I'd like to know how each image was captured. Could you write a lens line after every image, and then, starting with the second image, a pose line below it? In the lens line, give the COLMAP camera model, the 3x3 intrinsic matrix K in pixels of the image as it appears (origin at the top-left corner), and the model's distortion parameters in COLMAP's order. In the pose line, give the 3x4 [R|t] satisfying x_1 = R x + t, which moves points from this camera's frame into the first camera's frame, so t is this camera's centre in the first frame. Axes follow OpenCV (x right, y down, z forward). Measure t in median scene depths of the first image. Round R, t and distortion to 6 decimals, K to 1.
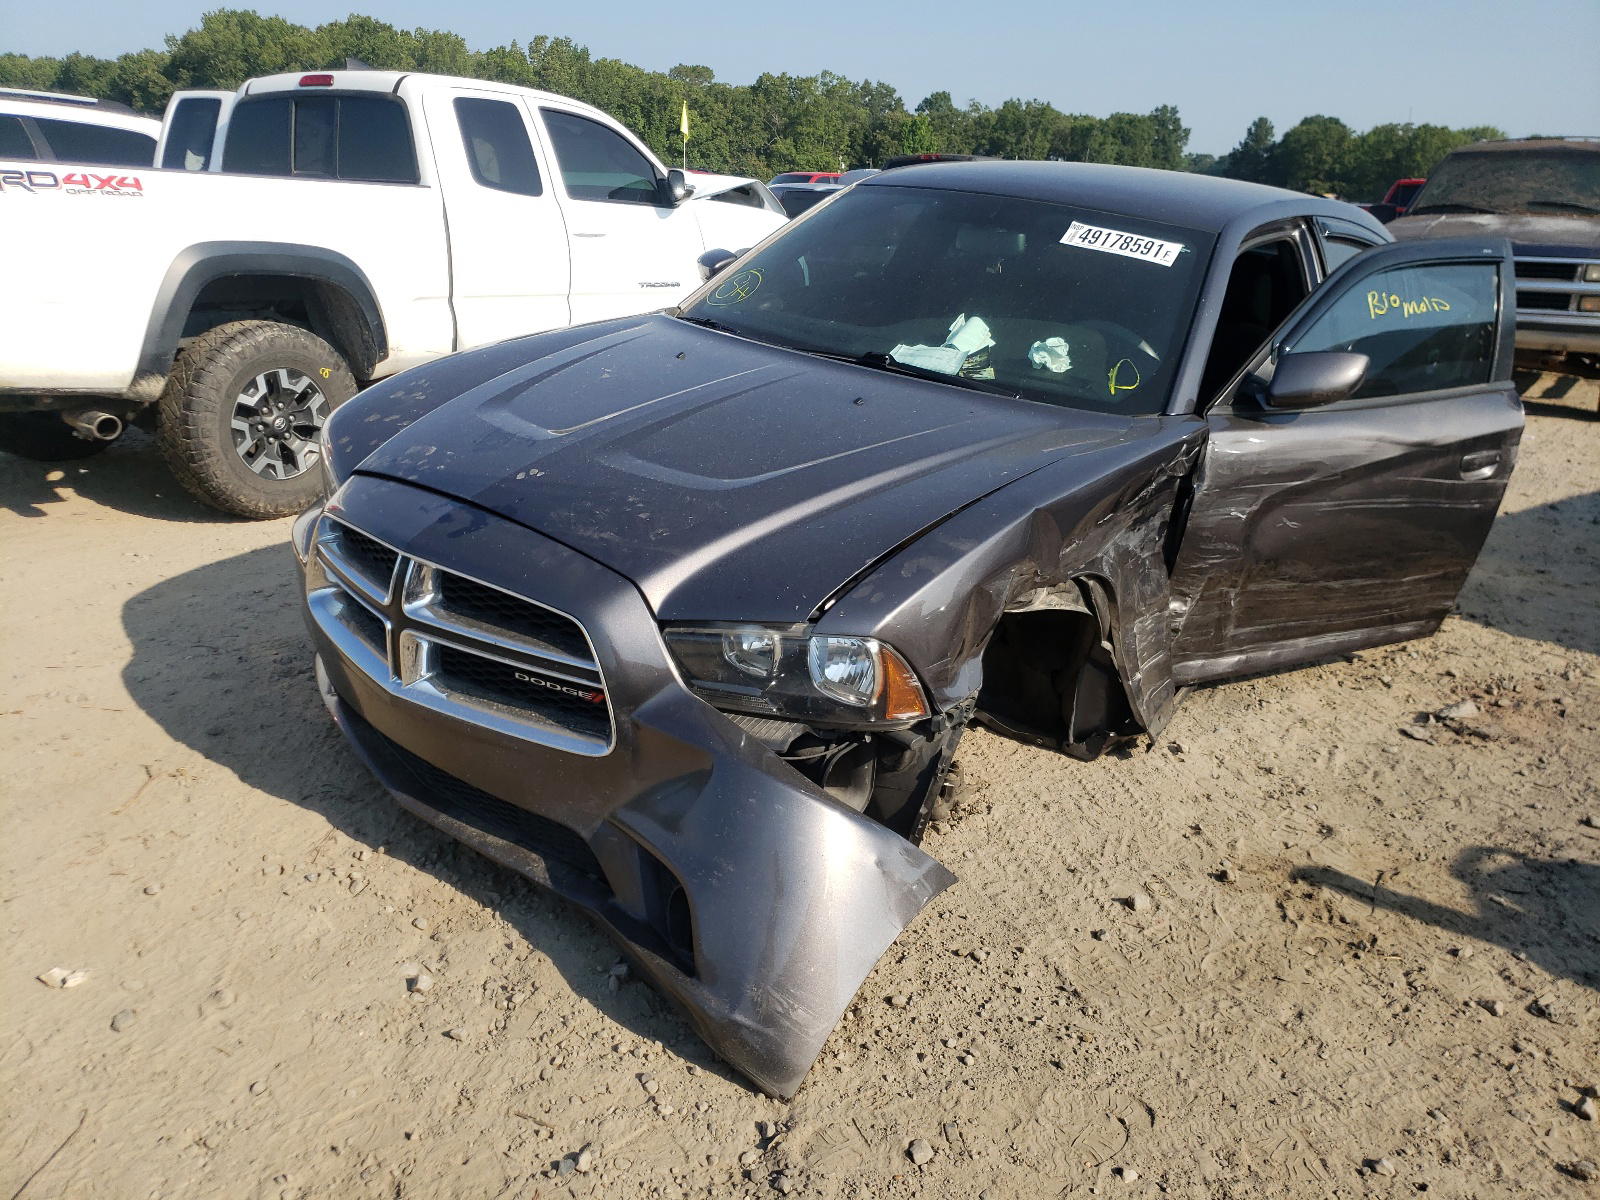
lens RADIAL K [[1215.5, 0, 801.9], [0, 1215.5, 603.1], [0, 0, 1]] dist [0.004155, 0.003284]
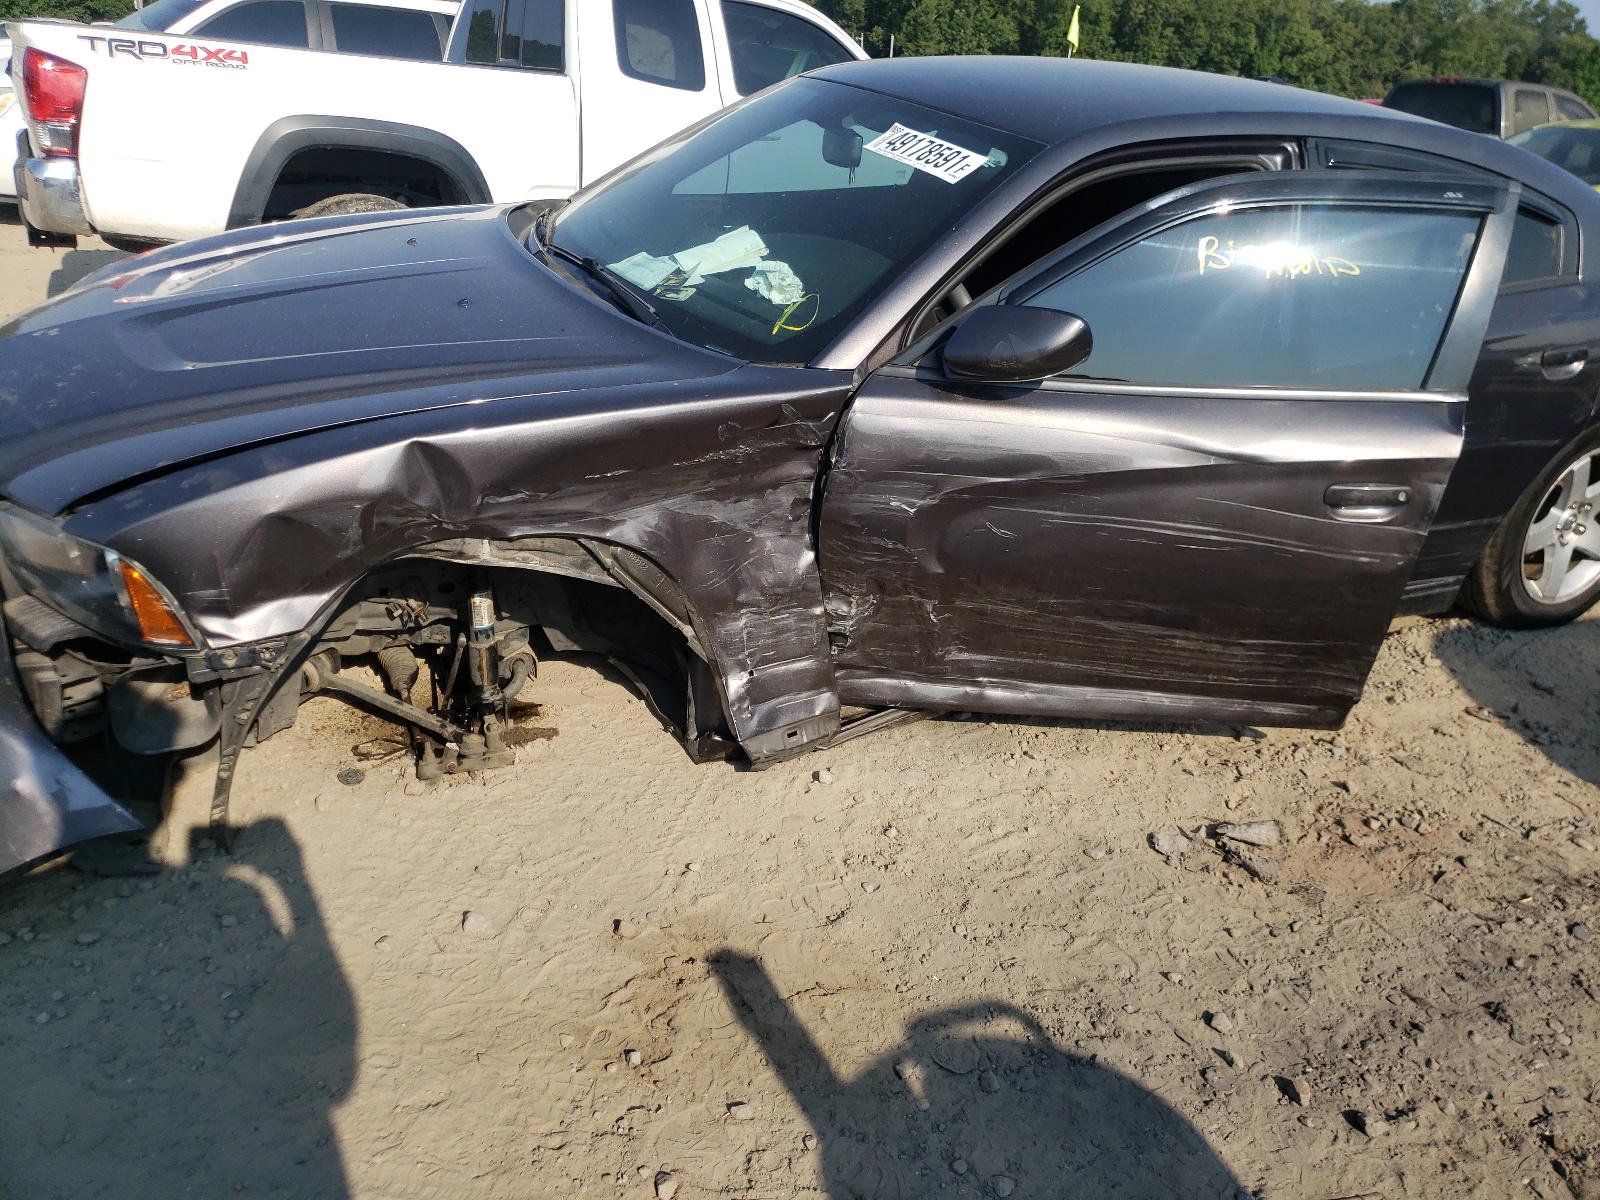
lens RADIAL K [[1215.5, 0, 801.1], [0, 1215.5, 595.5], [0, 0, 1]] dist [0.004155, 0.003284]
pose [[0.901904, 0.196249, -0.384779, 0.546878], [-0.176035, 0.980491, 0.087462, -0.065231], [0.394436, -0.011148, 0.918856, 0.227208]]
